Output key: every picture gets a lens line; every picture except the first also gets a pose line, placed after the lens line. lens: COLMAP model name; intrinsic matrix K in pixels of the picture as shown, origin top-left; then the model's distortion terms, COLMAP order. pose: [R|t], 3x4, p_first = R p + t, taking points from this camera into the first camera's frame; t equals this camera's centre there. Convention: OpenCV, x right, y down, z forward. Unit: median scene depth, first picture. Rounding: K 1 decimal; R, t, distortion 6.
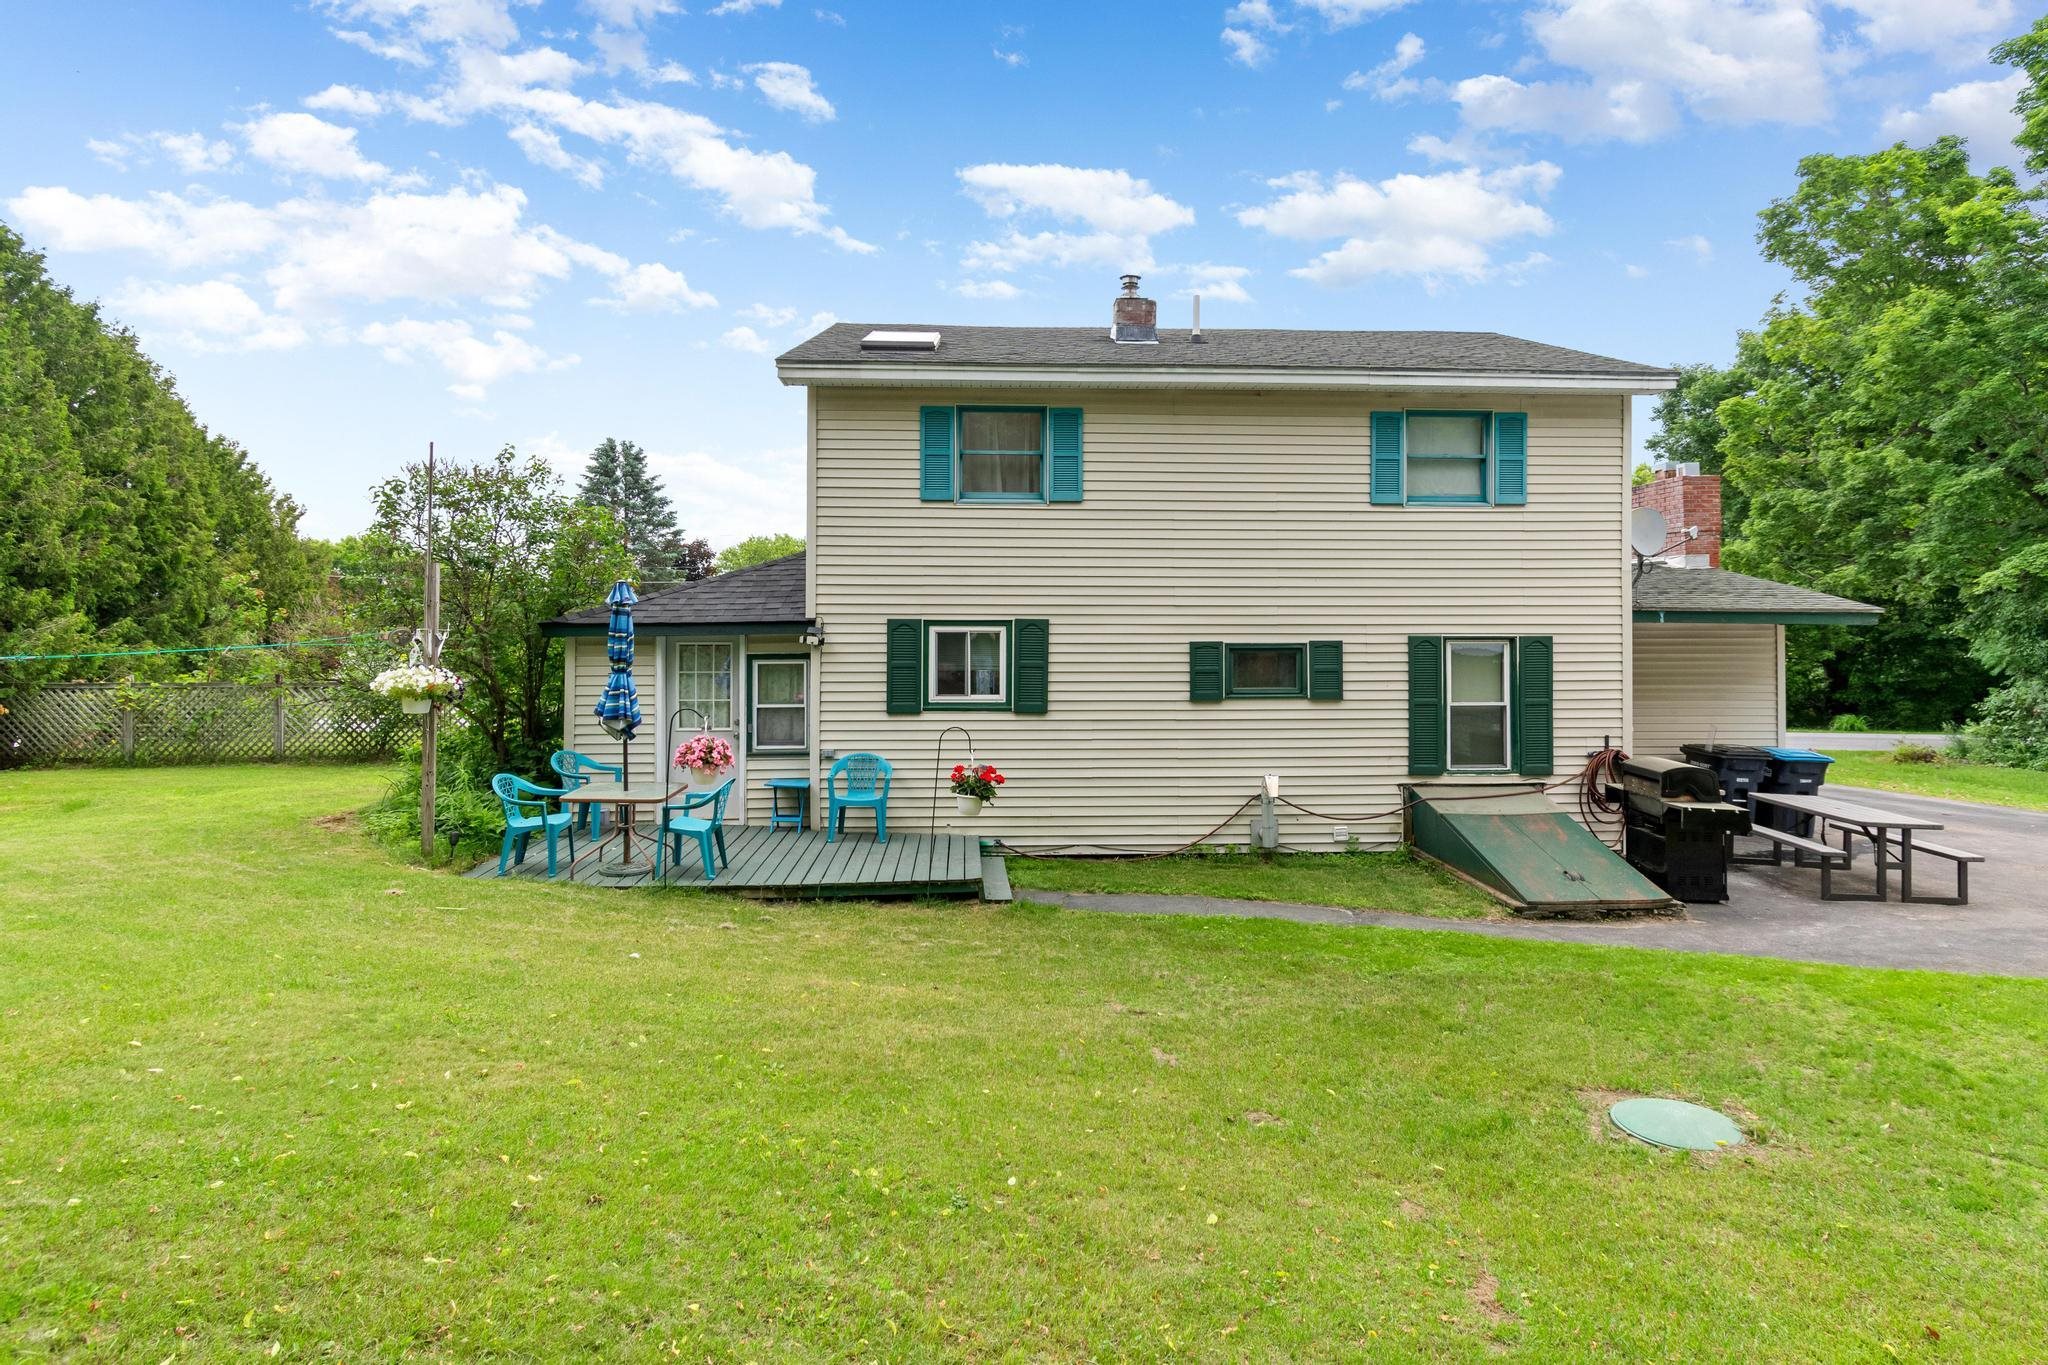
lens RADIAL K [[1029.4, 0, 1007.4], [0, 1029.4, 617.3], [0, 0, 1]] dist [-0.003999, 0.000456]
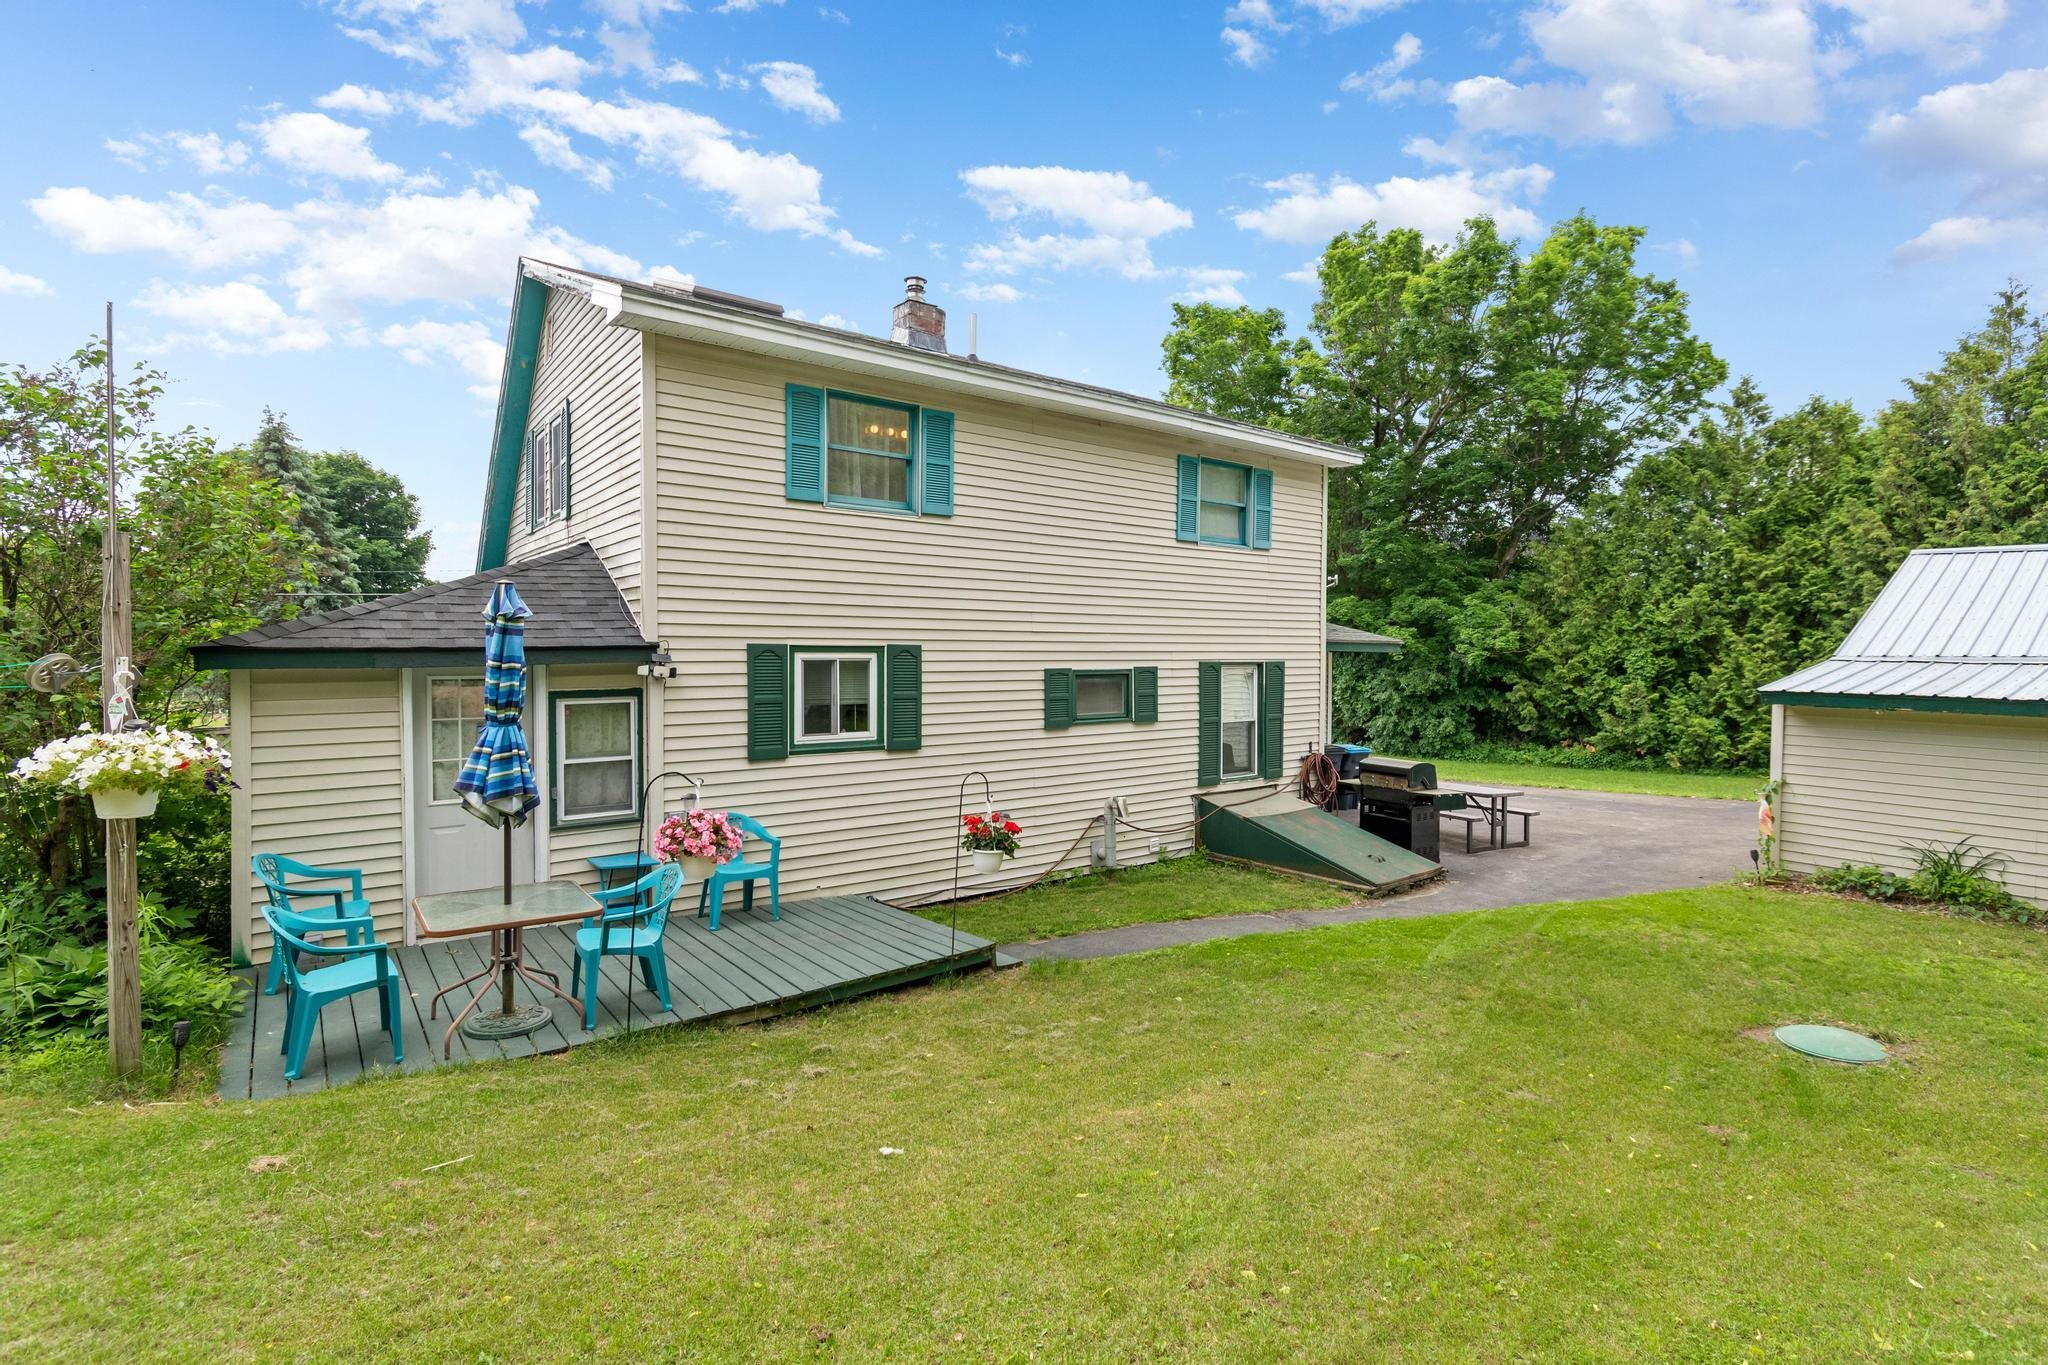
lens RADIAL K [[957.7, 0, 1022.7], [0, 957.7, 681.8], [0, 0, 1]] dist [0.000113, -0.000054]
pose [[0.823188, -0.016269, 0.567536, -0.361965], [-0.005560, 0.999311, 0.036710, 0.002824], [-0.567742, -0.033374, 0.822530, 0.260740]]
